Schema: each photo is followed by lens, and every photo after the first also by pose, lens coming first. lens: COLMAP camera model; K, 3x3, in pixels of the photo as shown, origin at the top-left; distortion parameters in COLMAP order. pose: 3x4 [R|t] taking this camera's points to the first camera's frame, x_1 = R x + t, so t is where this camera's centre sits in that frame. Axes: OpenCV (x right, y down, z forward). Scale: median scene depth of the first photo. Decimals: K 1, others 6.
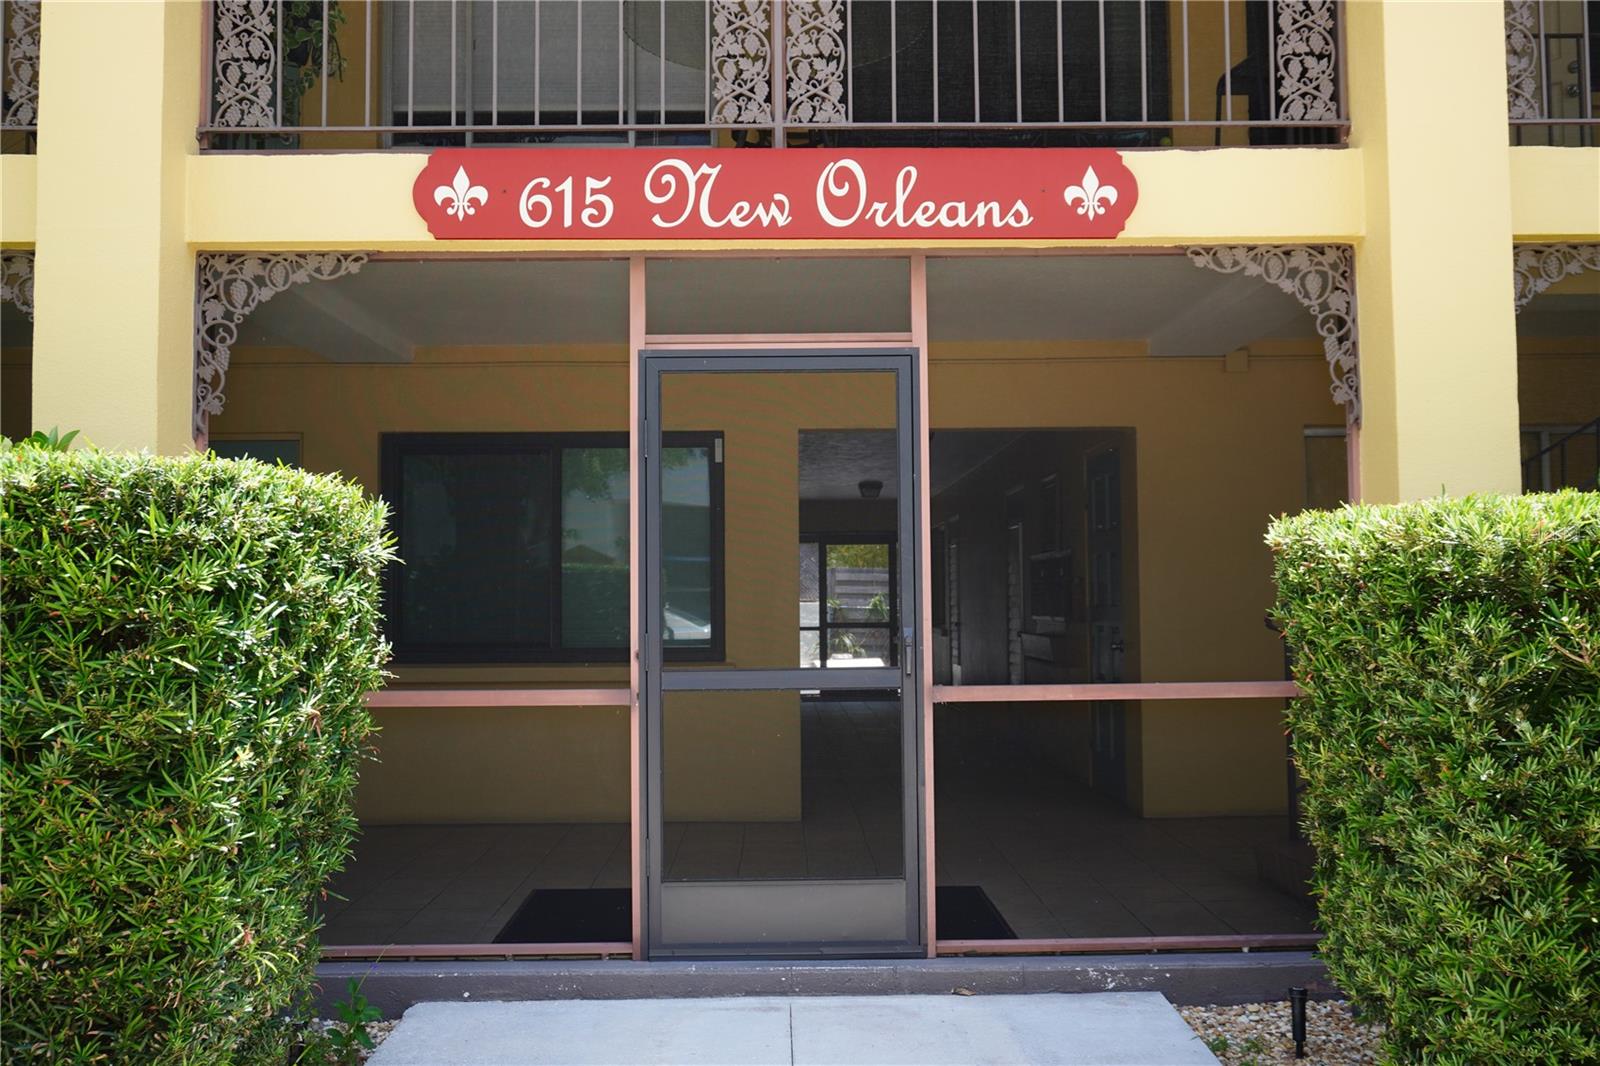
lens RADIAL K [[1568.9, 0, 800.0], [0, 1568.9, 533.0], [0, 0, 1]] dist [-0.014630, -0.007219]
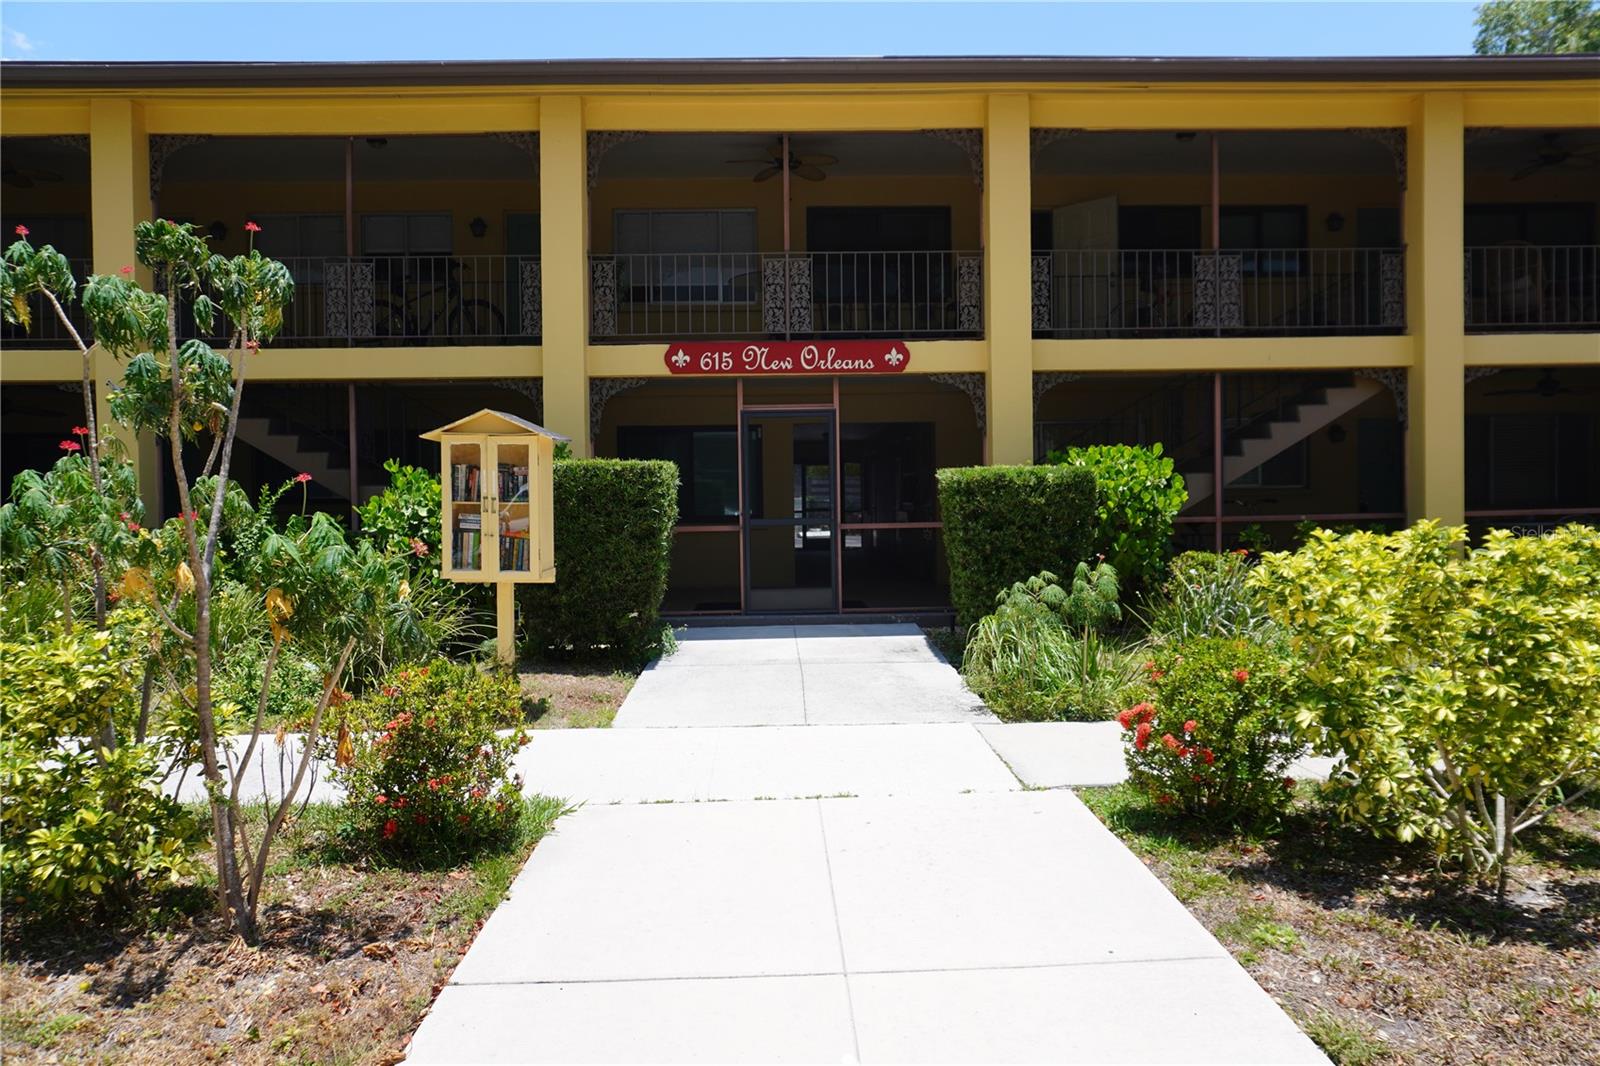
lens RADIAL K [[1090.1, 0, 800.0], [0, 1090.1, 533.0], [0, 0, 1]] dist [-0.001265, -0.000076]
pose [[0.999915, -0.006797, 0.011102, -0.016273], [0.005936, 0.997105, 0.075804, -0.042230], [-0.011585, -0.075732, 0.997061, -1.061534]]
